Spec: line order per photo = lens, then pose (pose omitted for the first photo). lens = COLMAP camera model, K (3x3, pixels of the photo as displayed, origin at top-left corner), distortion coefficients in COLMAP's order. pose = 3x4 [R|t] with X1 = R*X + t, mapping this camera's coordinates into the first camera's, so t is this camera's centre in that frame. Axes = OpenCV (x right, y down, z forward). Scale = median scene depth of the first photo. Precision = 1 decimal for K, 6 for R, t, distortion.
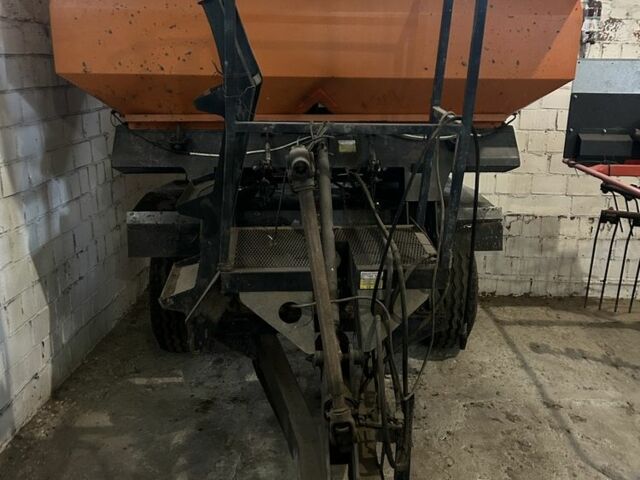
lens RADIAL K [[636.5, 0, 320.0], [0, 636.5, 240.0], [0, 0, 1]] dist [0.102788, -0.216408]
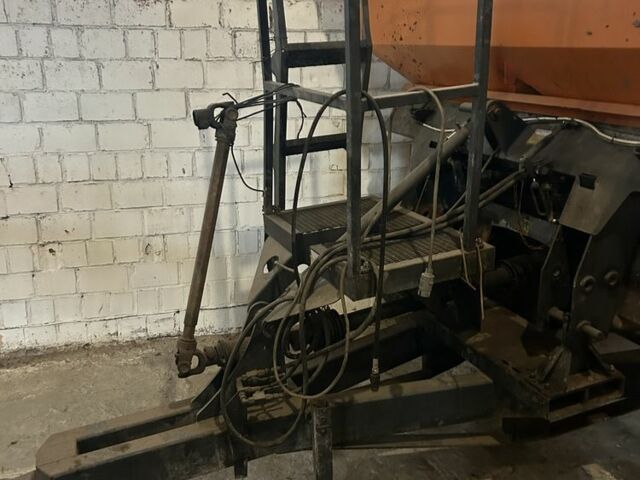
lens RADIAL K [[636.5, 0, 320.0], [0, 636.5, 240.0], [0, 0, 1]] dist [0.102788, -0.216408]
pose [[0.311903, 0.273283, -0.909963, 0.751305], [-0.252351, 0.947170, 0.197960, -0.124781], [0.915989, 0.167886, 0.364388, 0.530105]]
